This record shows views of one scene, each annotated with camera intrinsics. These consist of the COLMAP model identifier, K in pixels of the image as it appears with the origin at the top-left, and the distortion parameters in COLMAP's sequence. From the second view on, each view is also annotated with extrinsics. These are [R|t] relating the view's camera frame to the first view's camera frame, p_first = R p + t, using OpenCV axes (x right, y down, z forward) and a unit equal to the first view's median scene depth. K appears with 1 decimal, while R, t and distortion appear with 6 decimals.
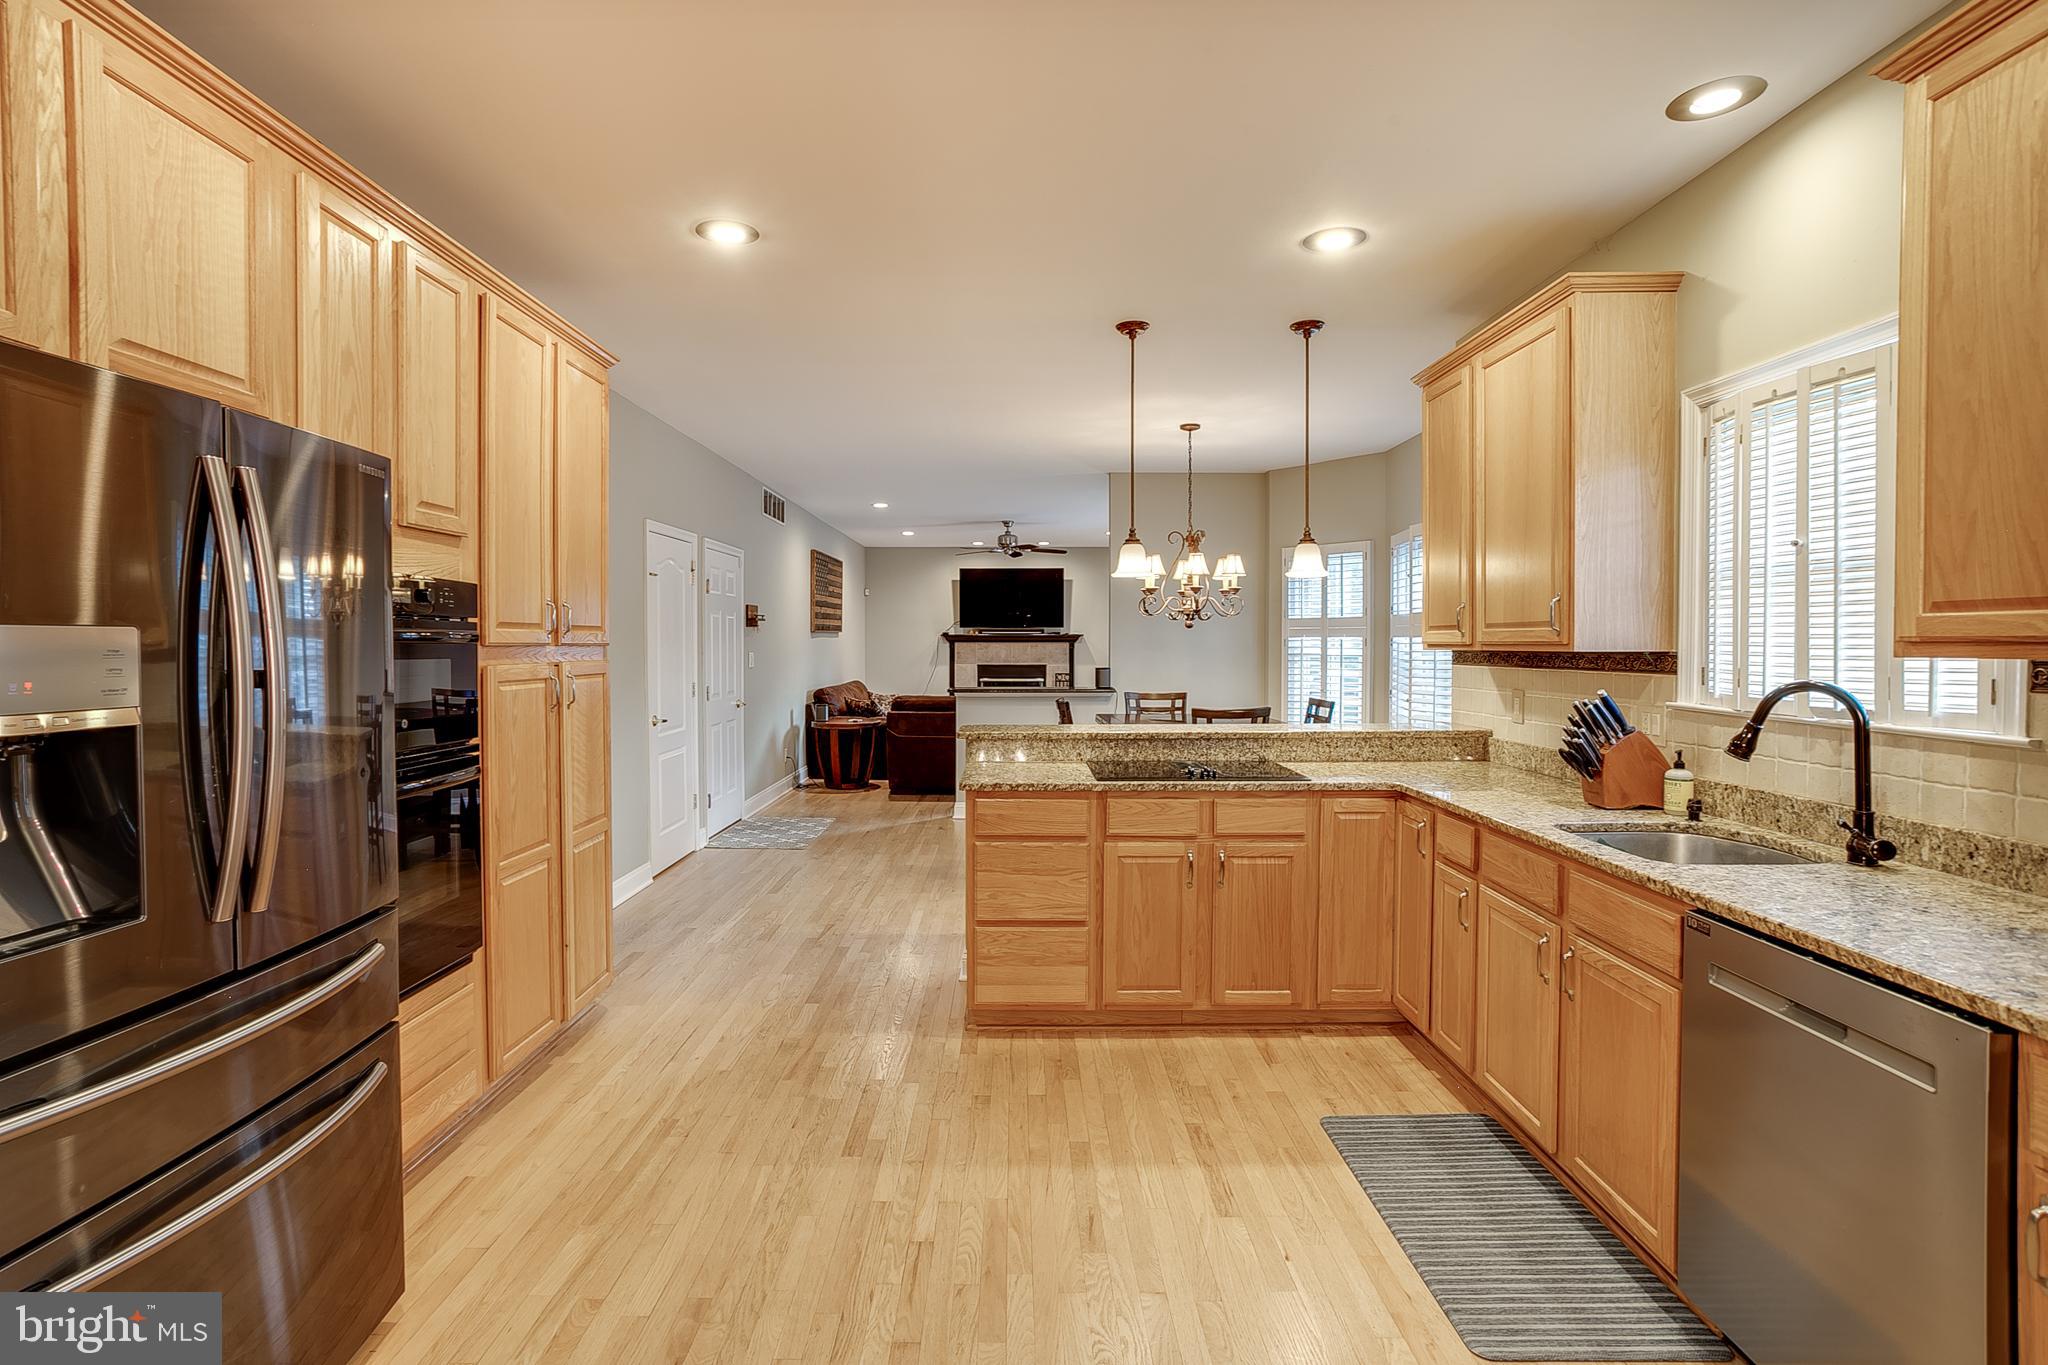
lens RADIAL K [[990.0, 0, 996.1], [0, 990.0, 666.8], [0, 0, 1]] dist [-0.058396, 0.035367]
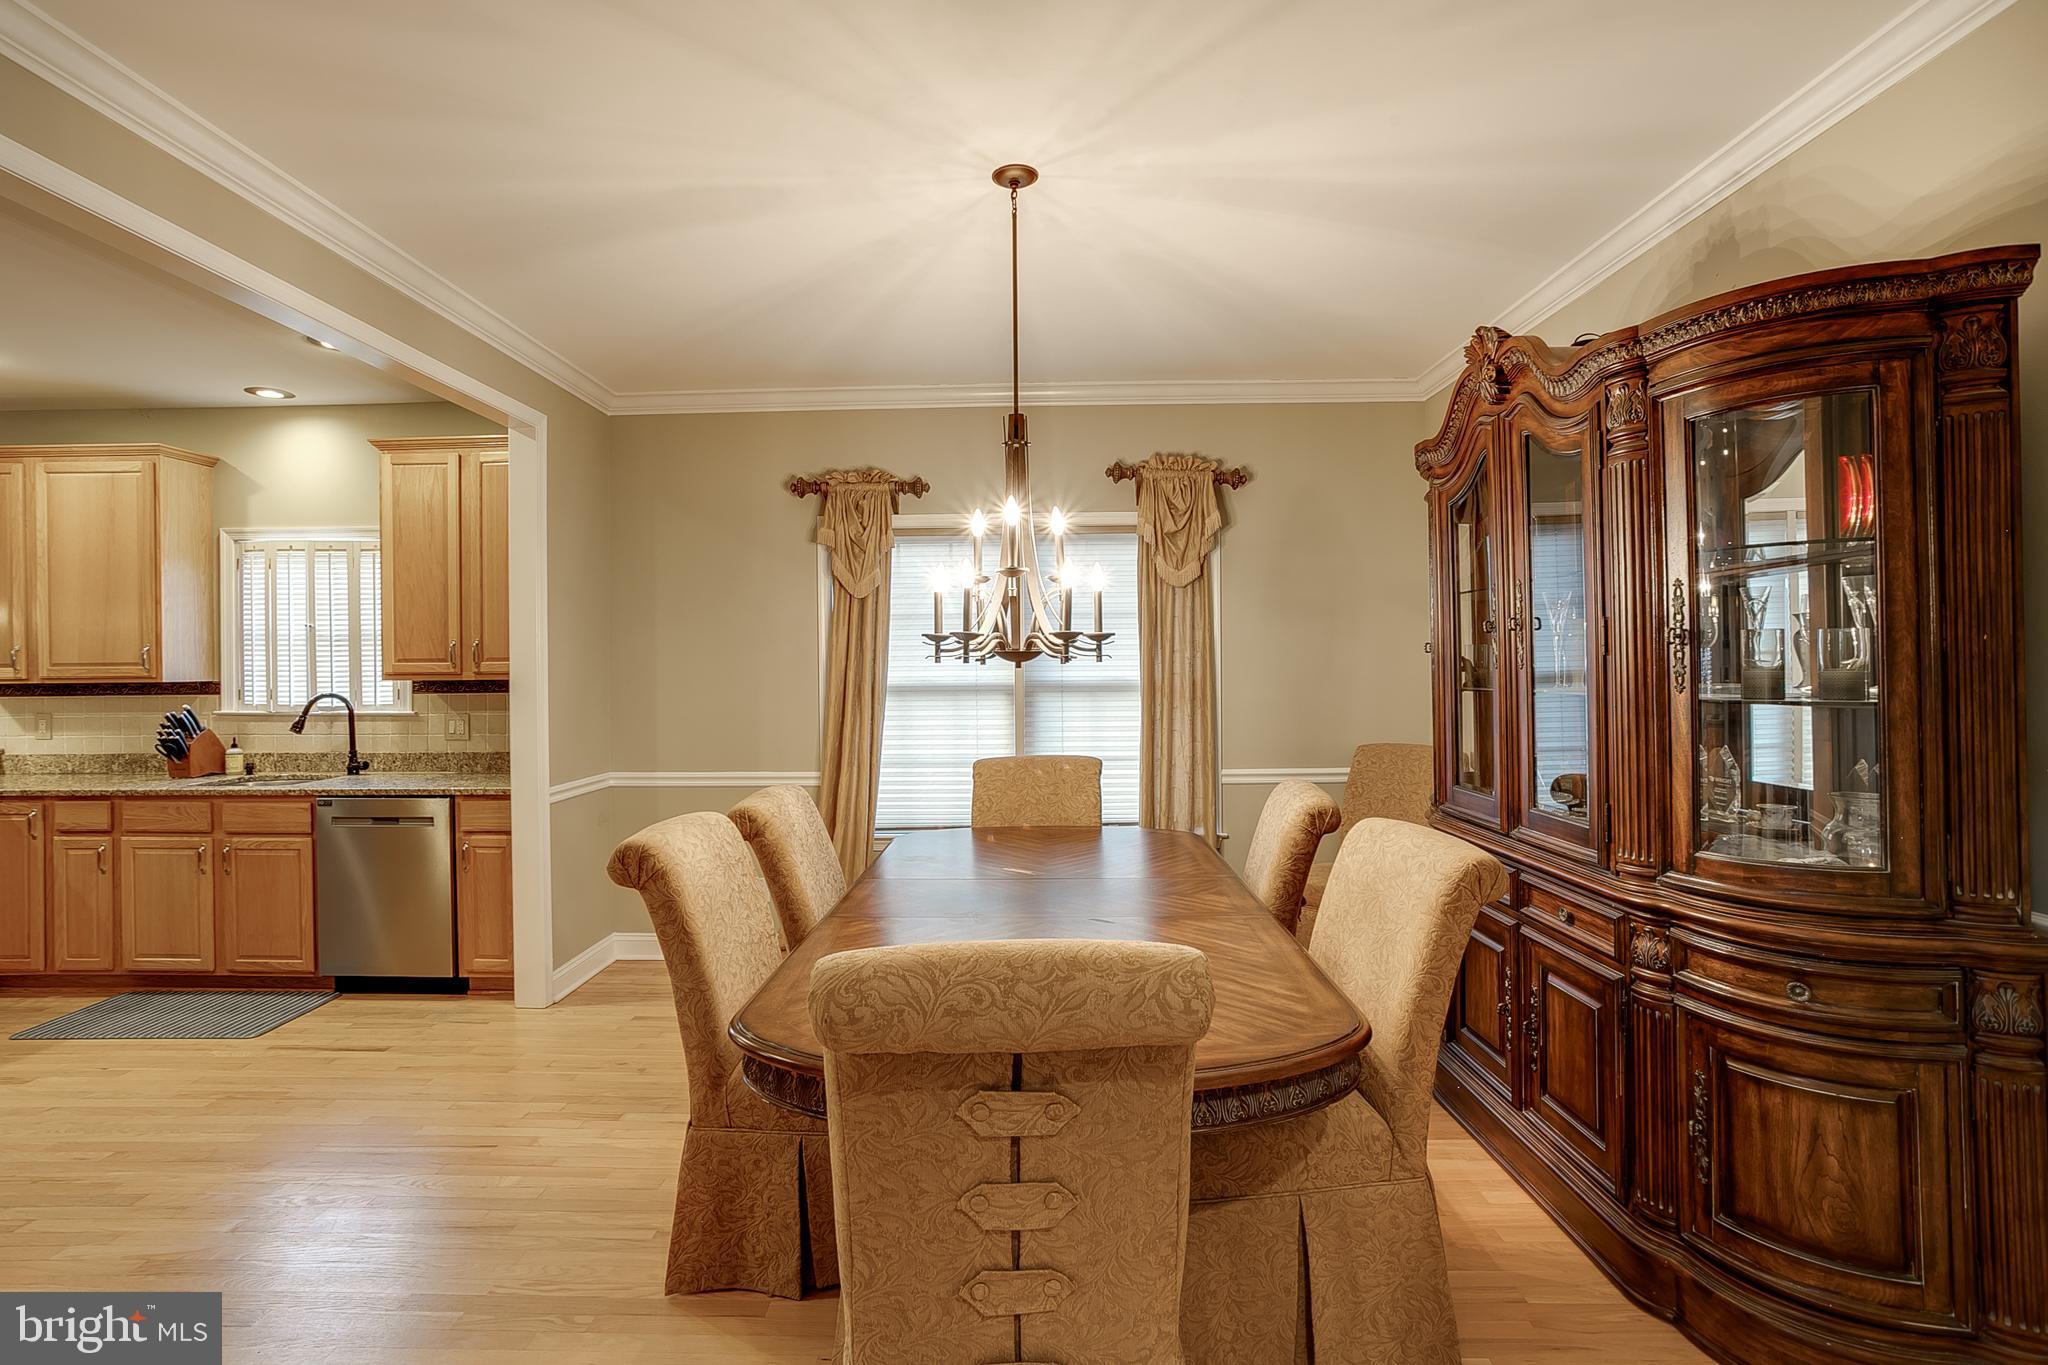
lens RADIAL K [[990.0, 0, 996.1], [0, 990.0, 666.8], [0, 0, 1]] dist [-0.058396, 0.035367]
pose [[0.018580, -0.000248, 0.999827, -0.963774], [0.032809, 0.999462, -0.000362, 0.004772], [-0.999289, 0.032810, 0.018578, -0.385425]]
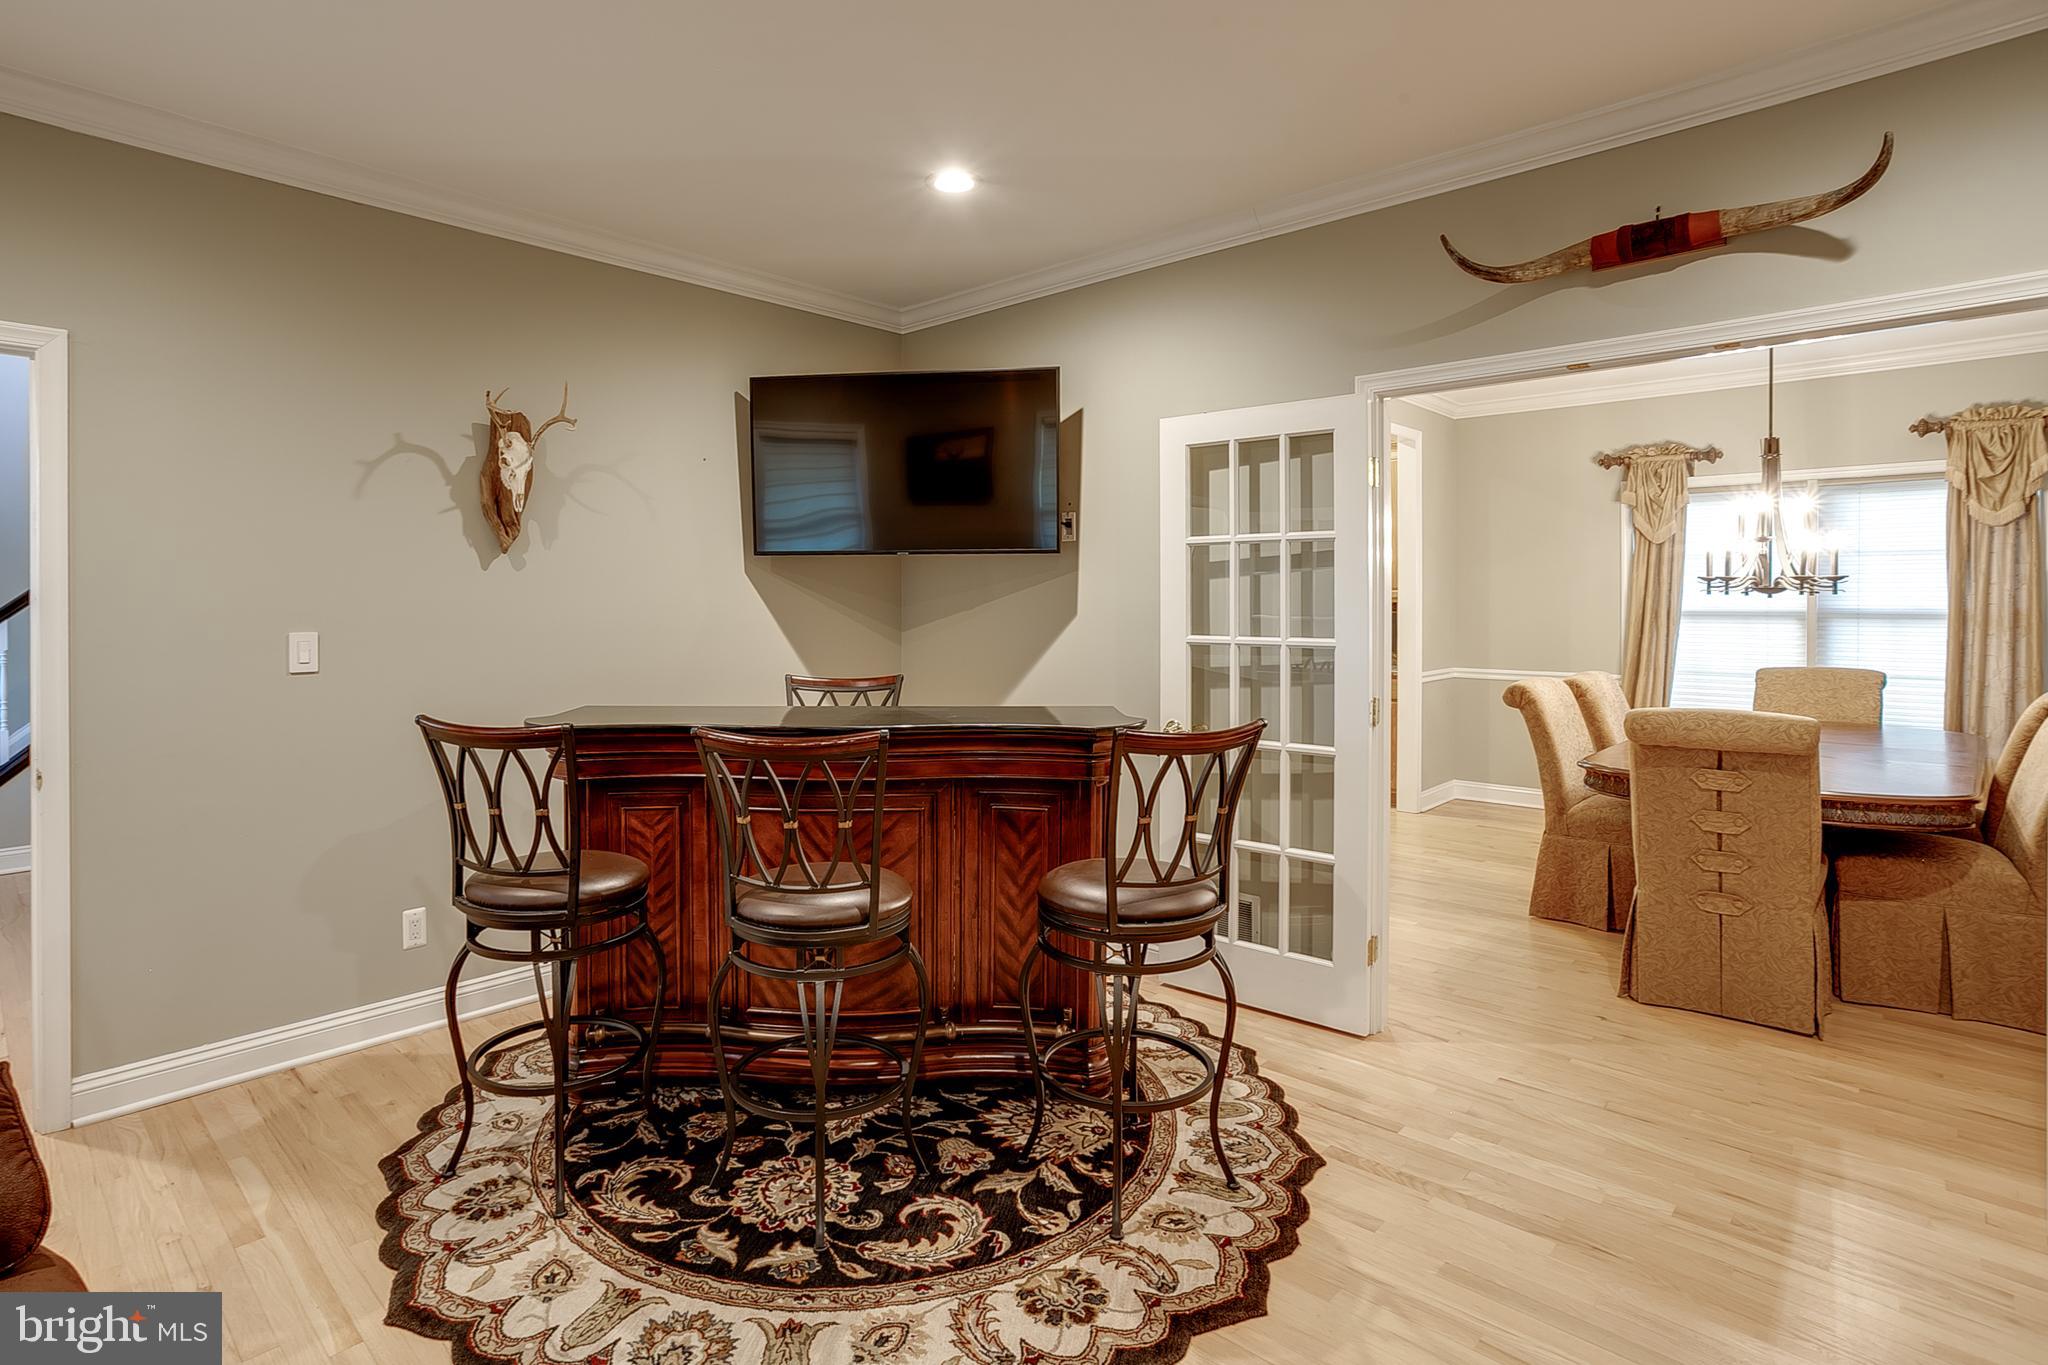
lens RADIAL K [[1036.8, 0, 978.6], [0, 1036.8, 610.5], [0, 0, 1]] dist [-0.049897, 0.026787]
pose [[0.680963, -0.010828, 0.732238, -1.929011], [0.019340, 0.999808, -0.003201, 0.006797], [-0.732062, 0.016341, 0.681042, -0.553866]]
